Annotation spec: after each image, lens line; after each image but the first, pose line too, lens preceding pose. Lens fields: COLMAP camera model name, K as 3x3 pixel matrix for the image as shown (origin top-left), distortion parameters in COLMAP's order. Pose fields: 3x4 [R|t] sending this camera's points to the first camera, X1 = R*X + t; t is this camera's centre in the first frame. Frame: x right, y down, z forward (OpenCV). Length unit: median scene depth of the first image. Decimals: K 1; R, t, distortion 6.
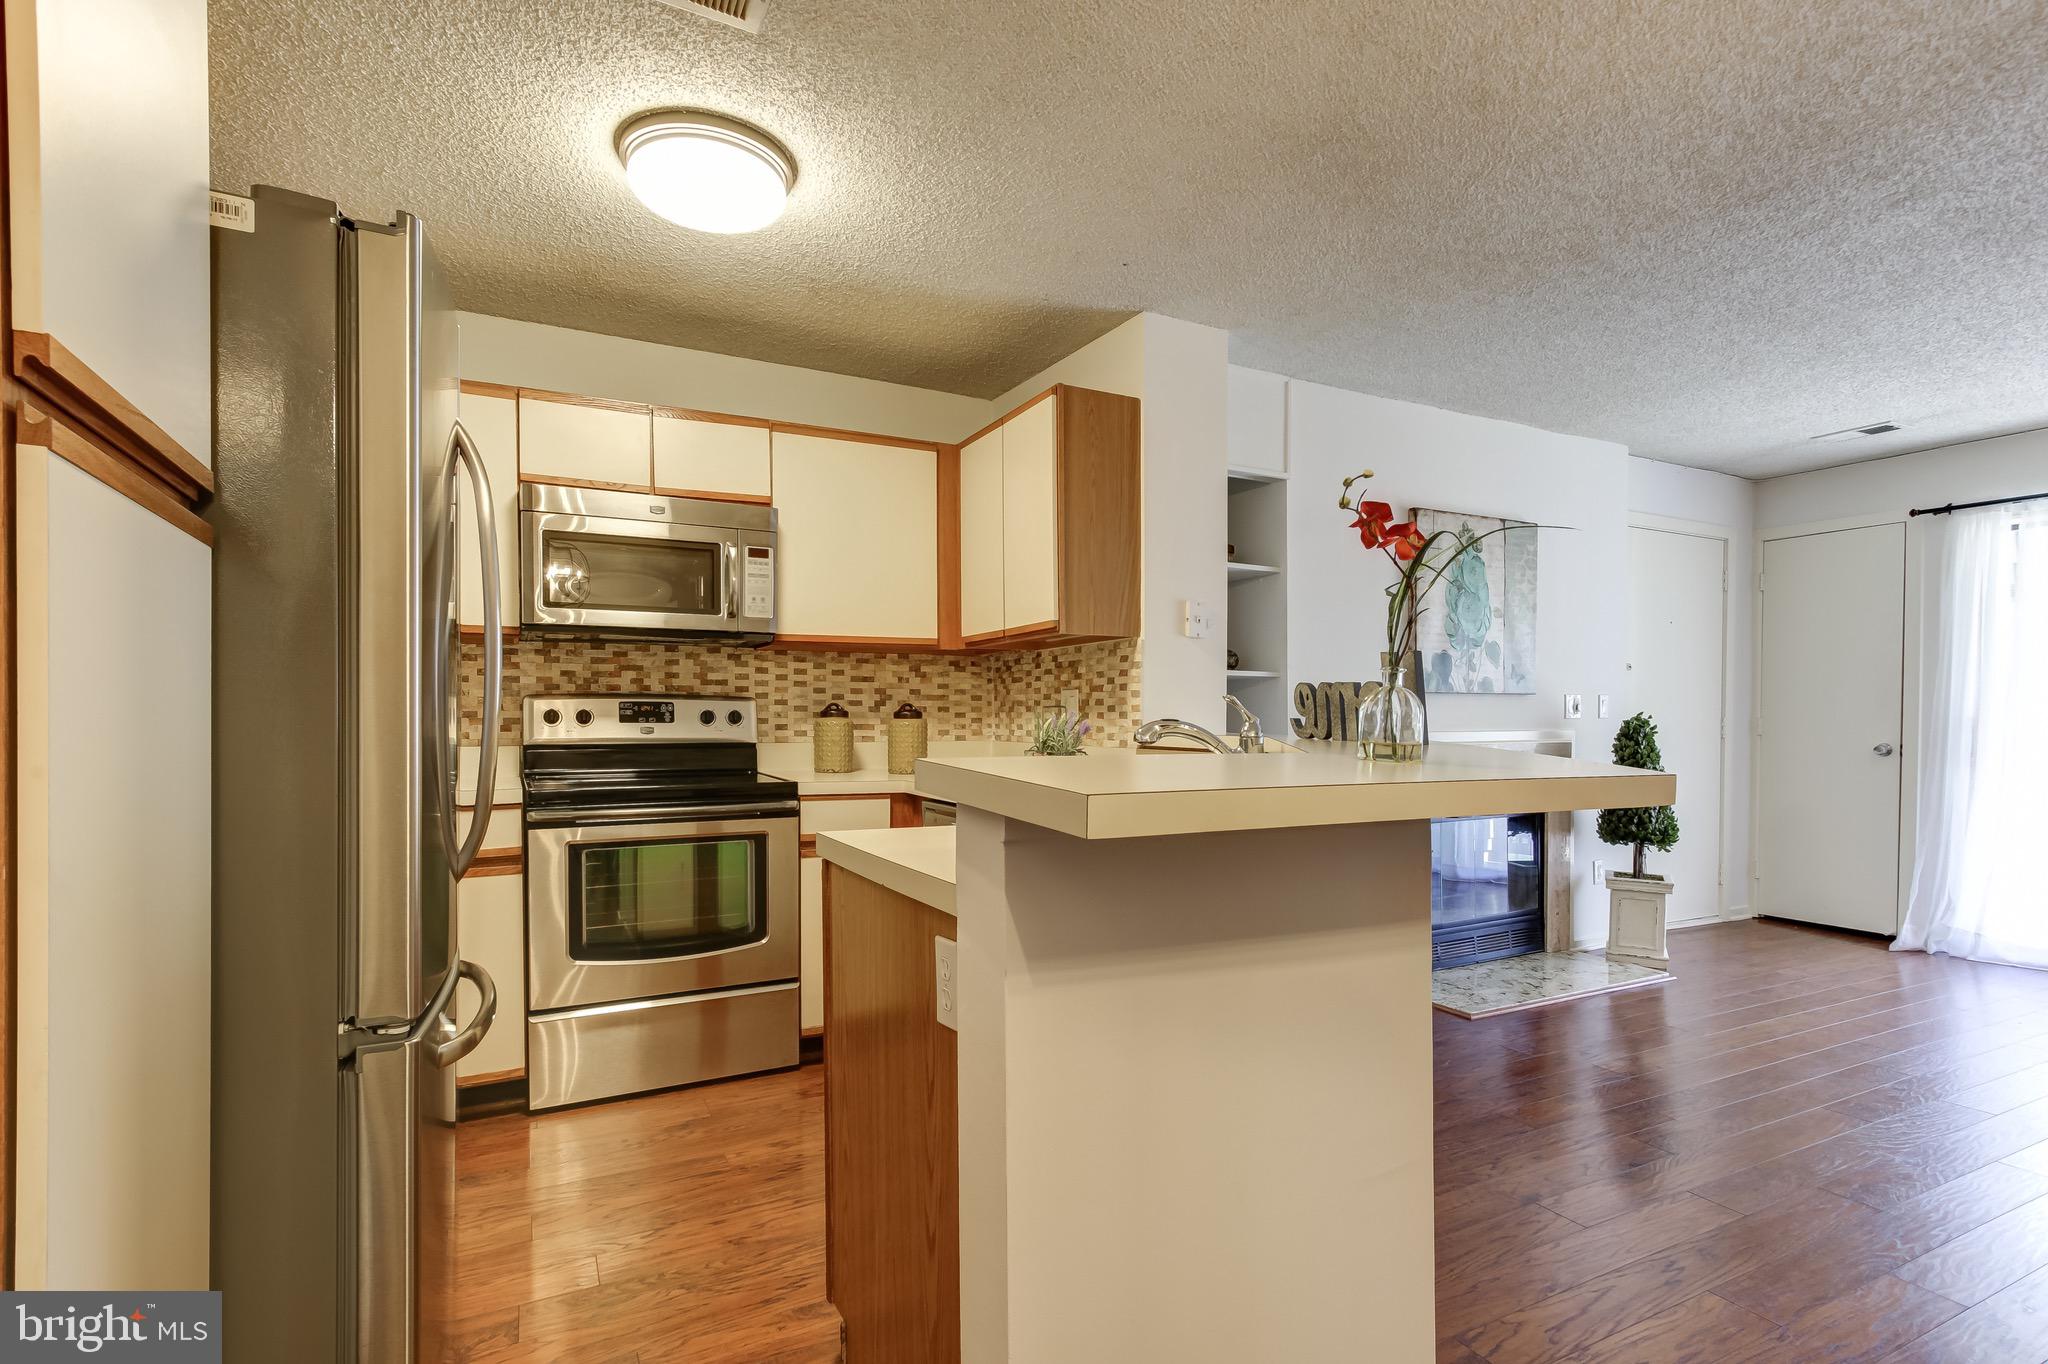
lens RADIAL K [[982.2, 0, 1028.9], [0, 982.2, 735.3], [0, 0, 1]] dist [0.000538, 0.005067]
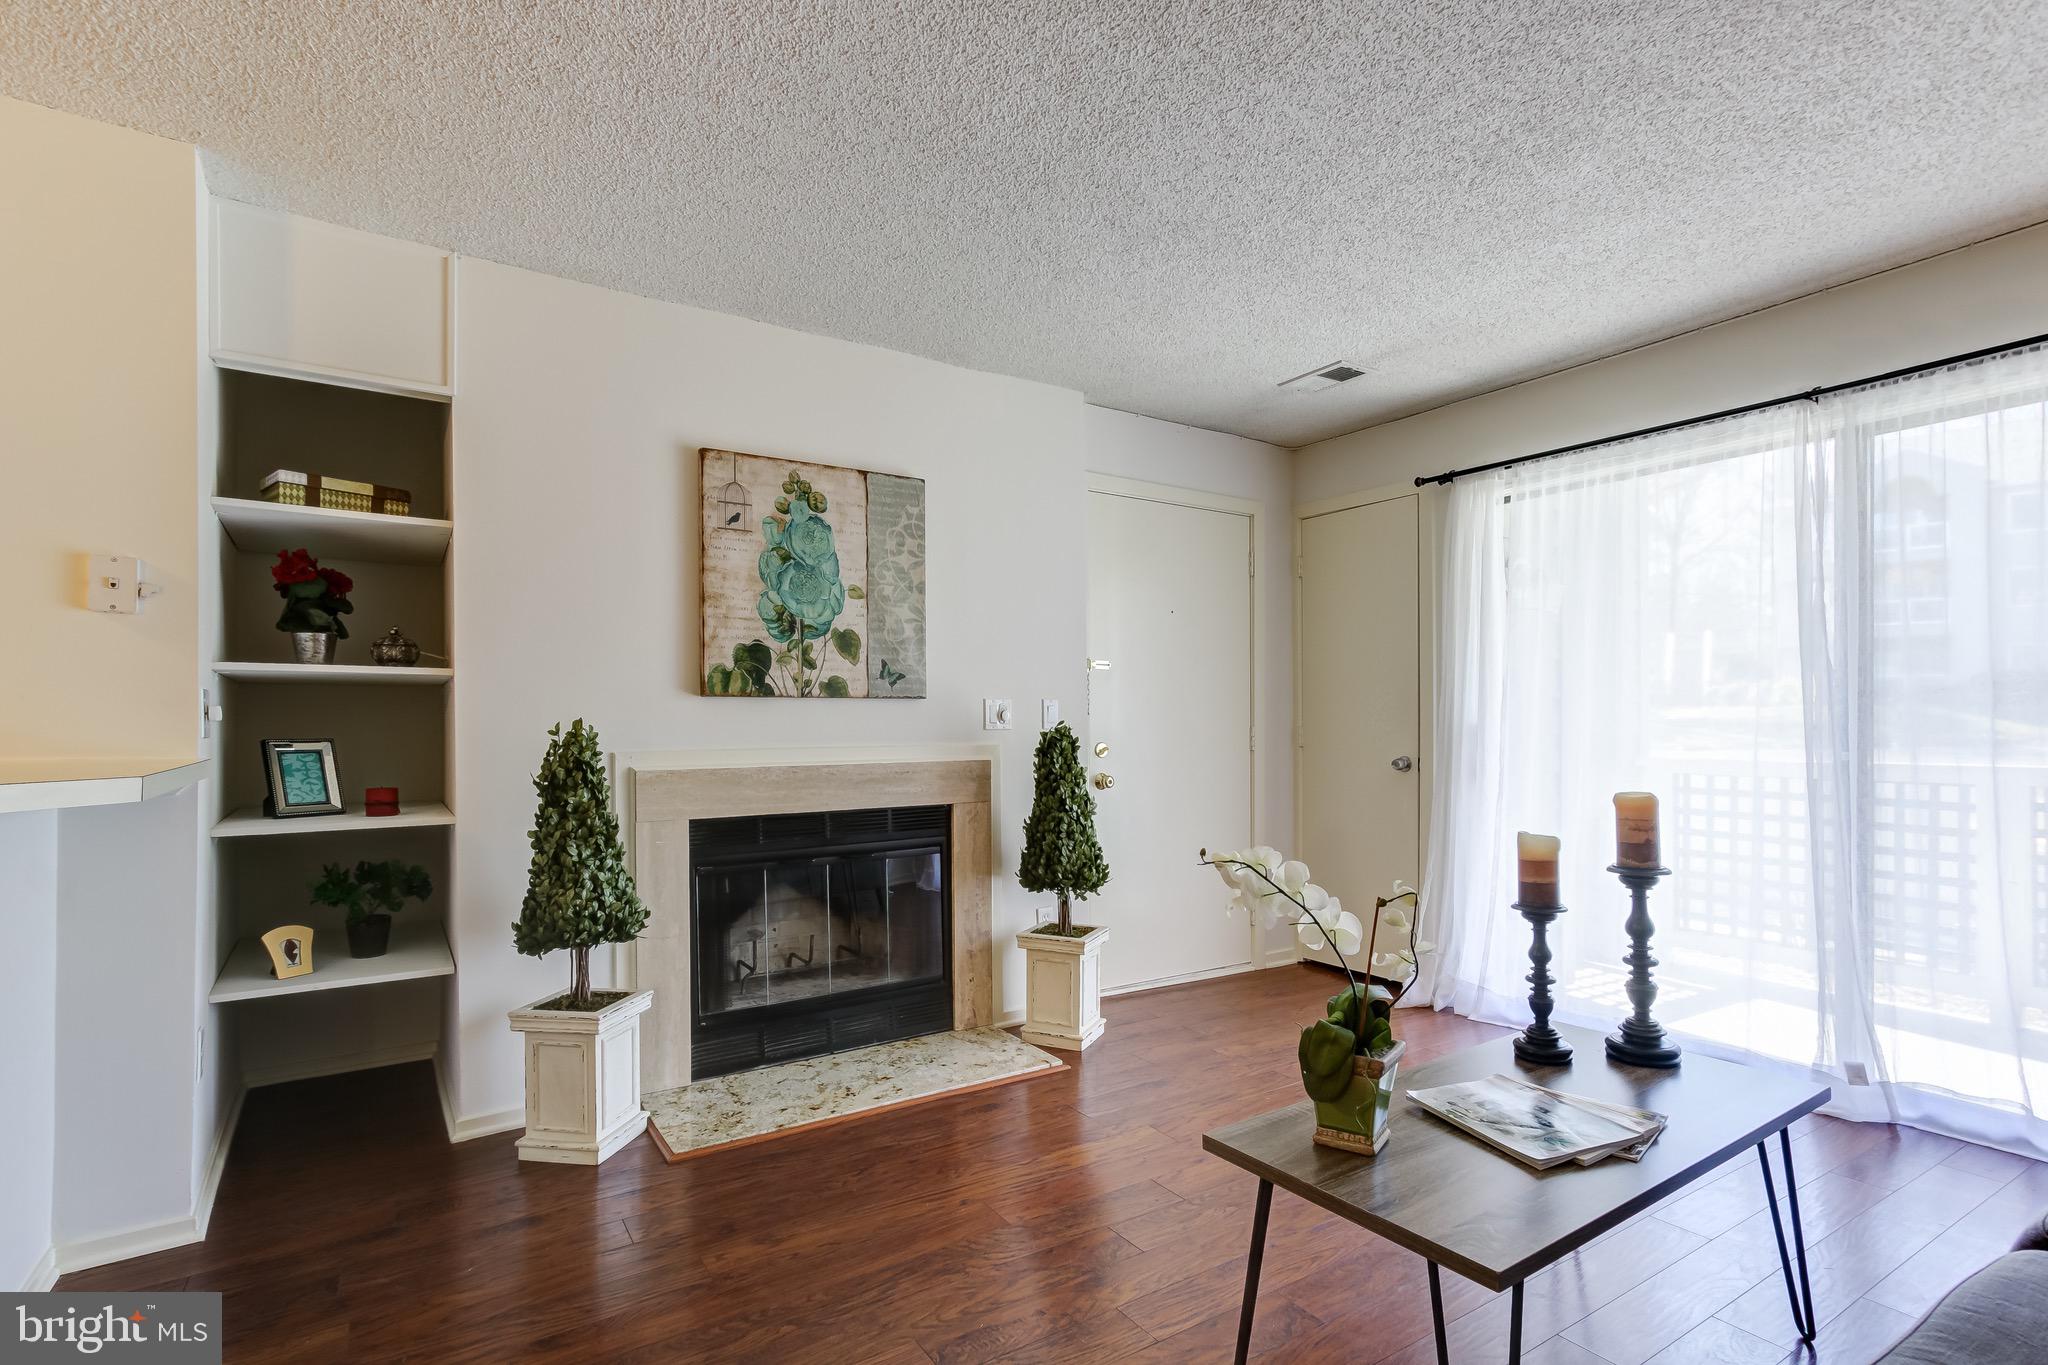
lens RADIAL K [[982.2, 0, 1023.4], [0, 982.2, 725.3], [0, 0, 1]] dist [0.000538, 0.005067]
pose [[0.994954, -0.005889, 0.100155, 0.612509], [0.007697, 0.999814, -0.017673, -0.007874], [-0.100032, 0.018355, 0.994815, 0.263716]]
